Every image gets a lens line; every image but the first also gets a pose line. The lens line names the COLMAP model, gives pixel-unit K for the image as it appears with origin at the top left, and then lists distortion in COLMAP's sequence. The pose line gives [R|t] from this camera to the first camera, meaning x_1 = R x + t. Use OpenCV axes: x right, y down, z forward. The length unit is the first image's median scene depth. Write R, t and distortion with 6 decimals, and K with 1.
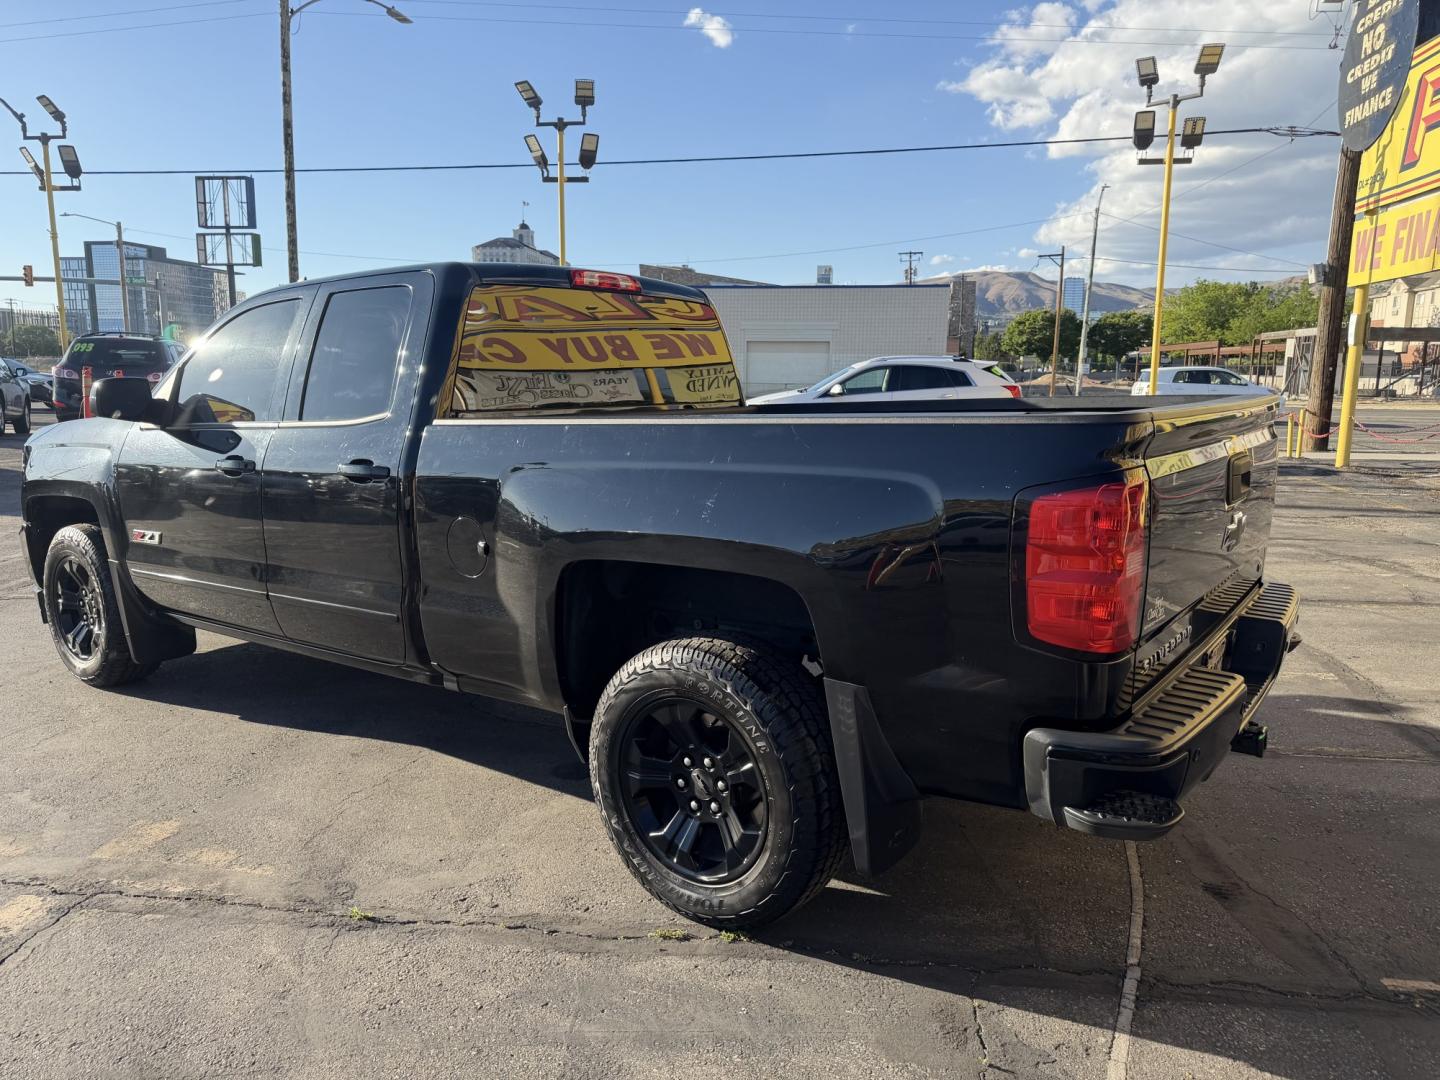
lens RADIAL K [[1029.6, 0, 705.2], [0, 1029.6, 557.2], [0, 0, 1]] dist [0.017798, -0.024229]
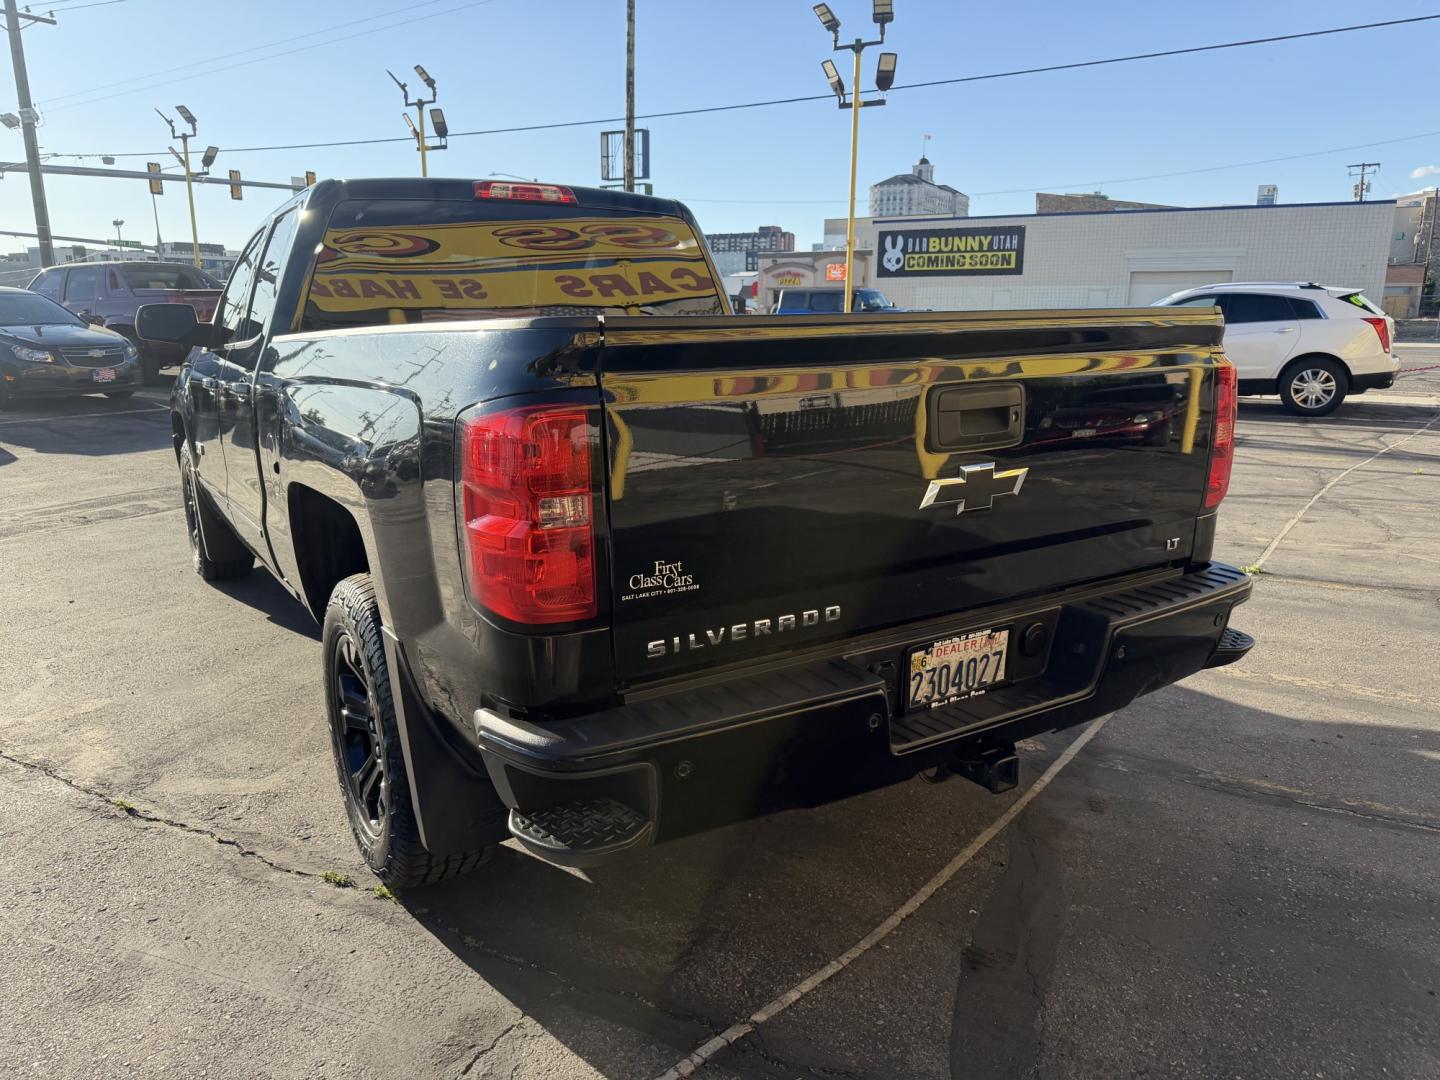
lens RADIAL K [[1034.2, 0, 712.8], [0, 1034.2, 536.8], [0, 0, 1]] dist [0.028316, -0.036471]
pose [[0.930687, 0.070036, -0.359051, 0.120917], [-0.057503, 0.997309, 0.045482, -0.001991], [0.361270, -0.021683, 0.932209, 0.047781]]
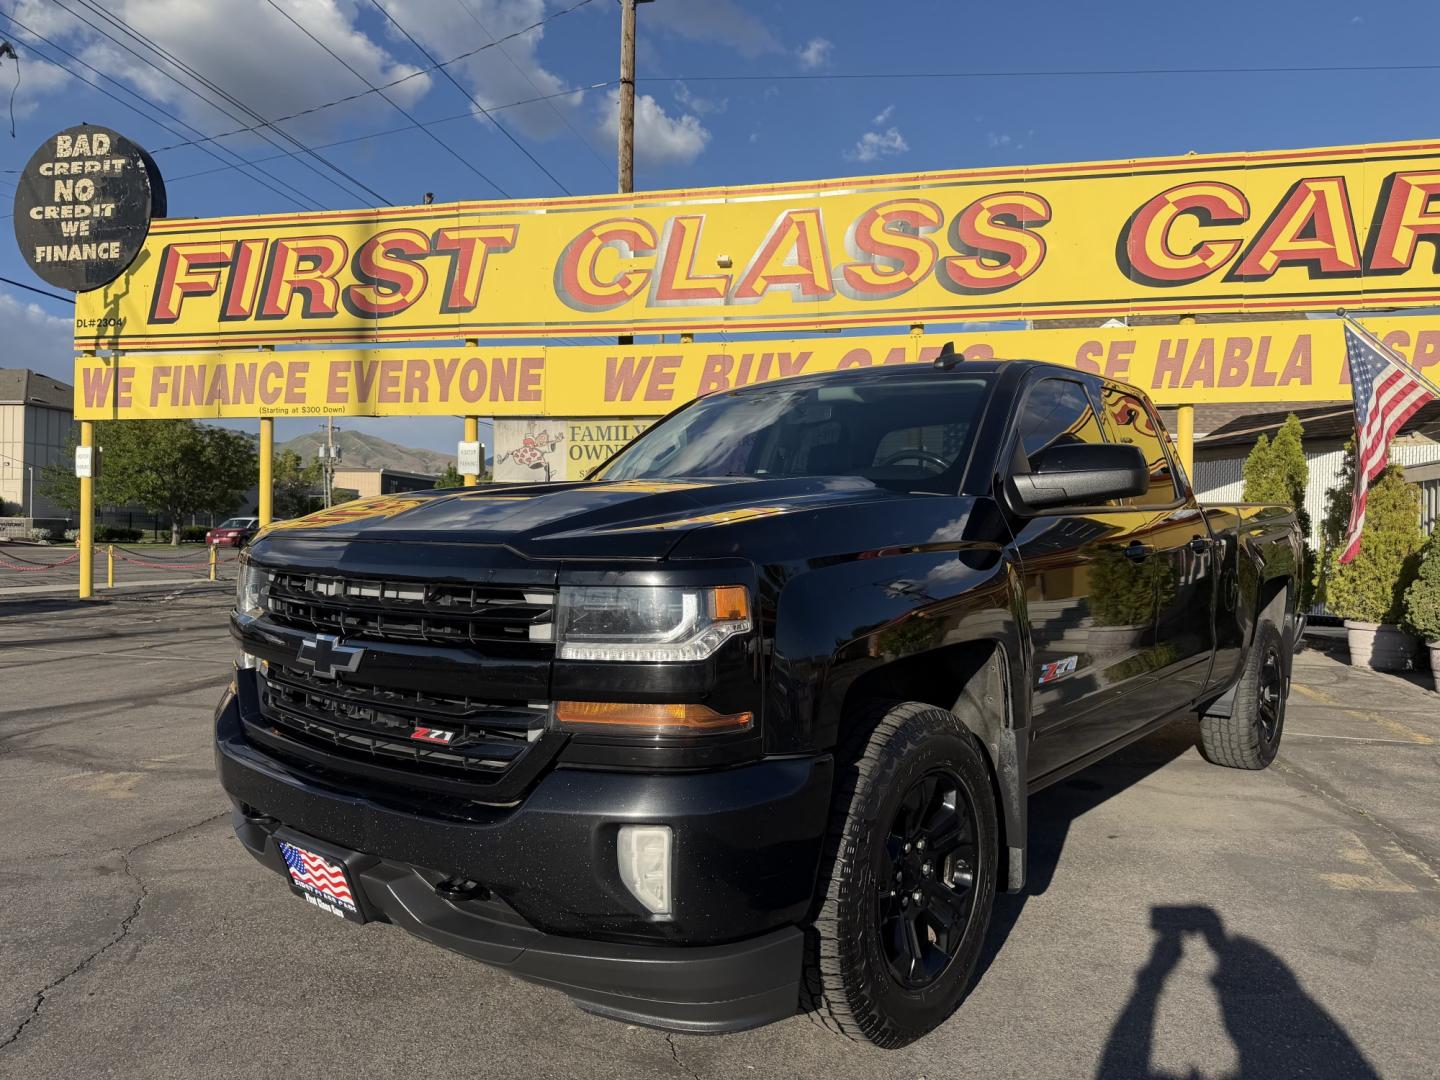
lens RADIAL K [[1042.2, 0, 720.0], [0, 1042.2, 540.0], [0, 0, 1]] dist [0.001192, -0.004127]
pose [[0.050957, -0.002325, 0.998698, -0.356688], [0.158423, 0.987354, -0.005785, -0.039703], [-0.986055, 0.158512, 0.050681, 0.341427]]
